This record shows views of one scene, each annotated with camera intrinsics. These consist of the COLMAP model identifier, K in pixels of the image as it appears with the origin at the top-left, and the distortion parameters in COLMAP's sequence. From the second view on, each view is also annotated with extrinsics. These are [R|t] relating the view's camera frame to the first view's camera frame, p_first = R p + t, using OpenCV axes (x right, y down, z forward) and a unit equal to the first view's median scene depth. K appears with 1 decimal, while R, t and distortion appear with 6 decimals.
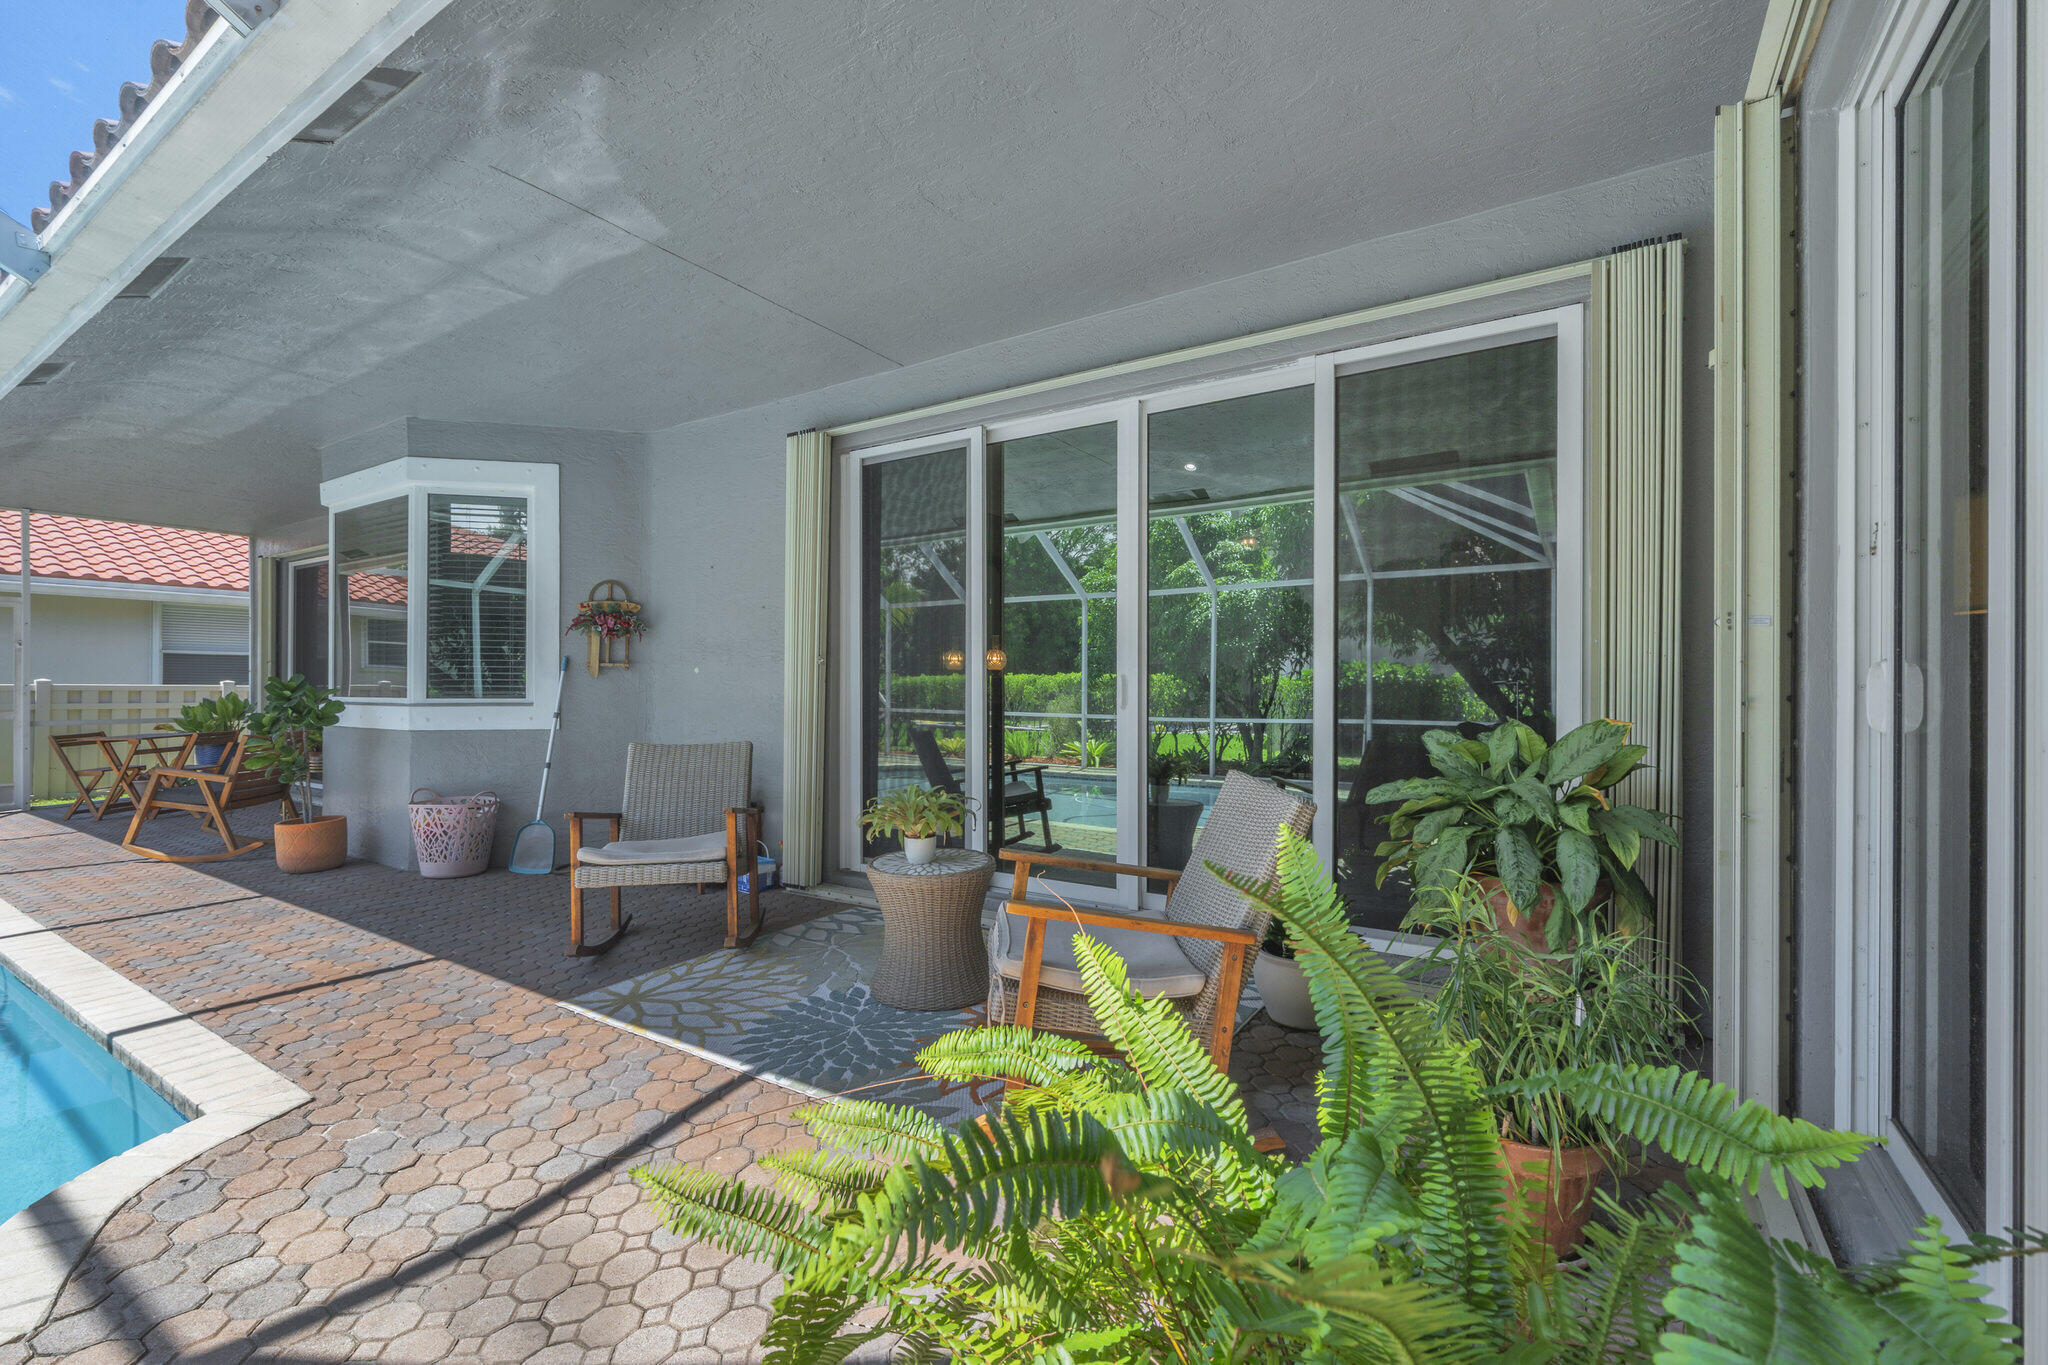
lens RADIAL K [[892.4, 0, 1024.2], [0, 892.4, 689.2], [0, 0, 1]] dist [-0.001138, -0.000238]
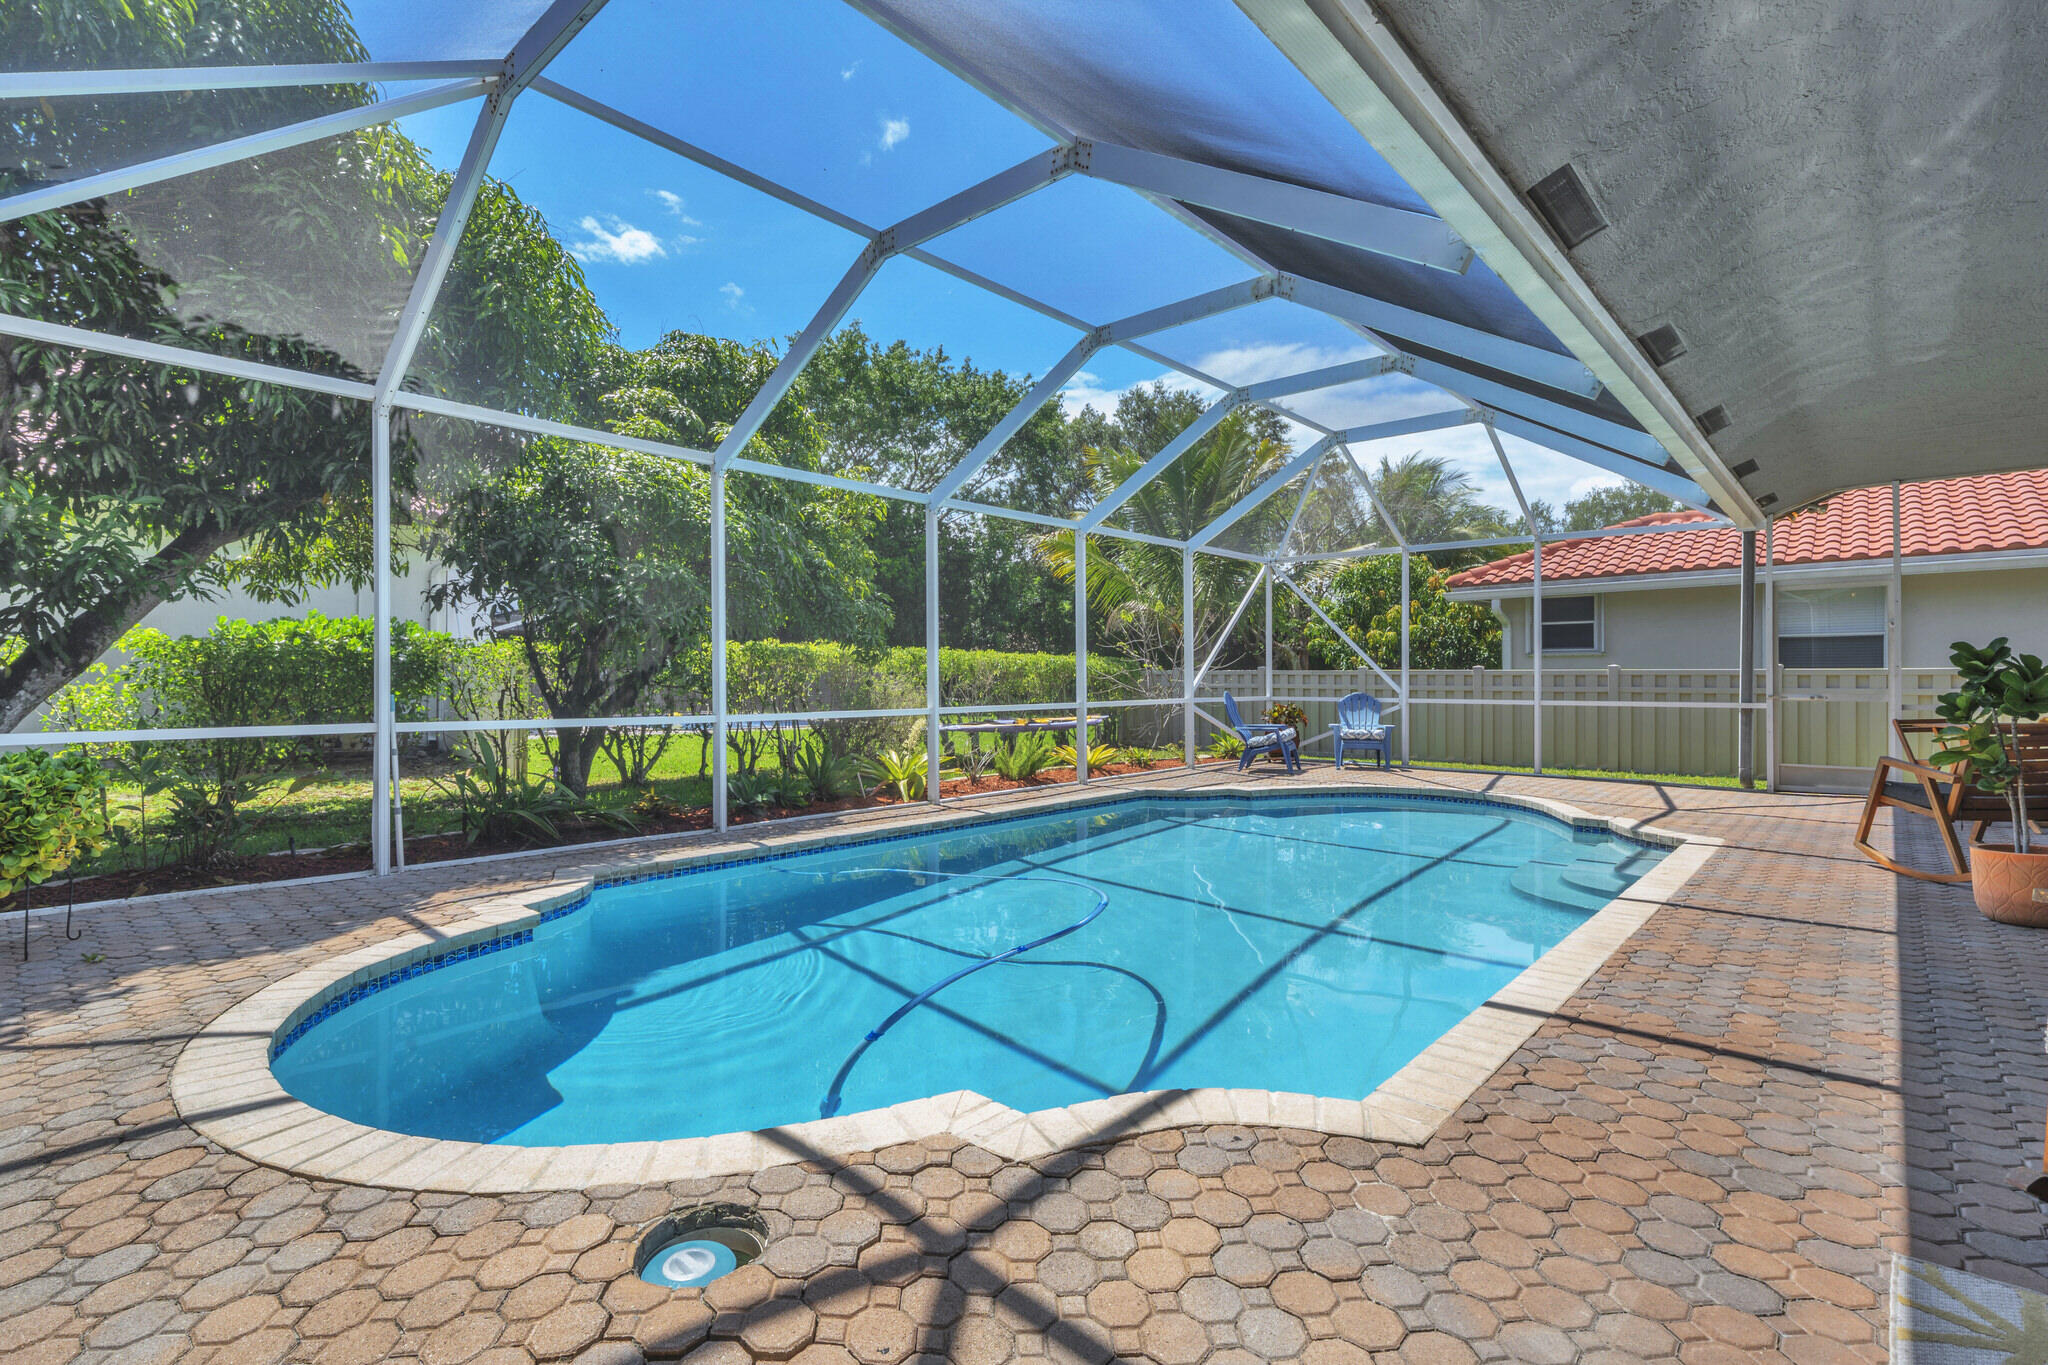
lens RADIAL K [[956.4, 0, 1030.3], [0, 956.4, 676.2], [0, 0, 1]] dist [0.000262, 0.000880]
pose [[-0.159590, -0.004348, -0.987174, 0.081776], [-0.002286, 0.999989, -0.004035, 0.028535], [0.987181, 0.001613, -0.159599, 0.569304]]
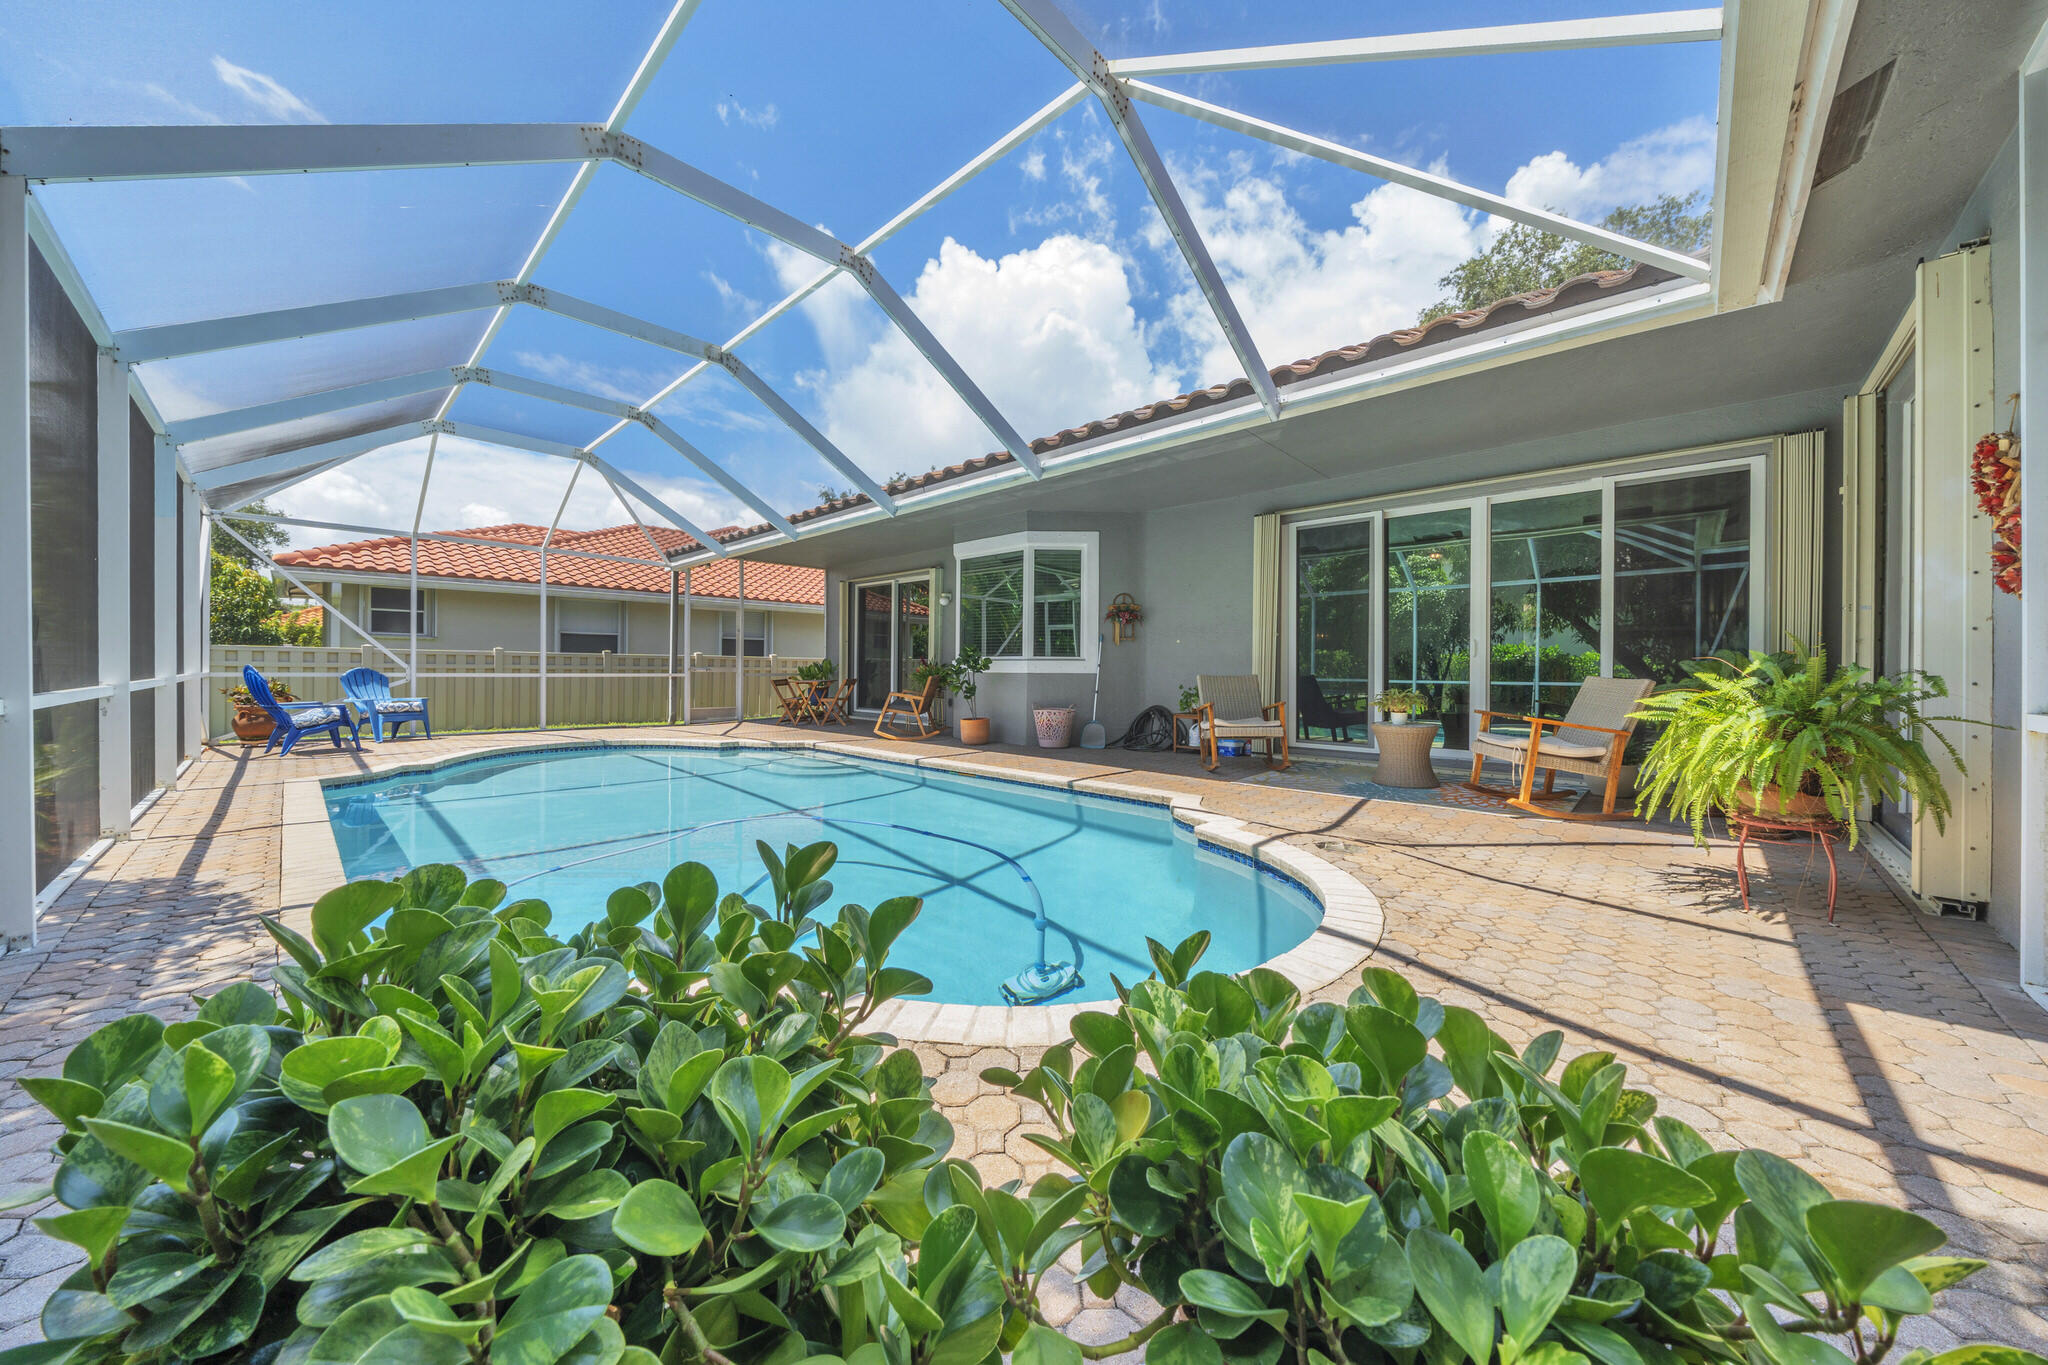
lens RADIAL K [[707.2, 0, 1024.2], [0, 707.2, 671.0], [0, 0, 1]] dist [-0.007462, 0.000224]
pose [[0.982932, 0.004591, -0.183913, -0.669170], [-0.005009, 0.999986, -0.001808, 0.072647], [0.183902, 0.002698, 0.982941, -0.803350]]
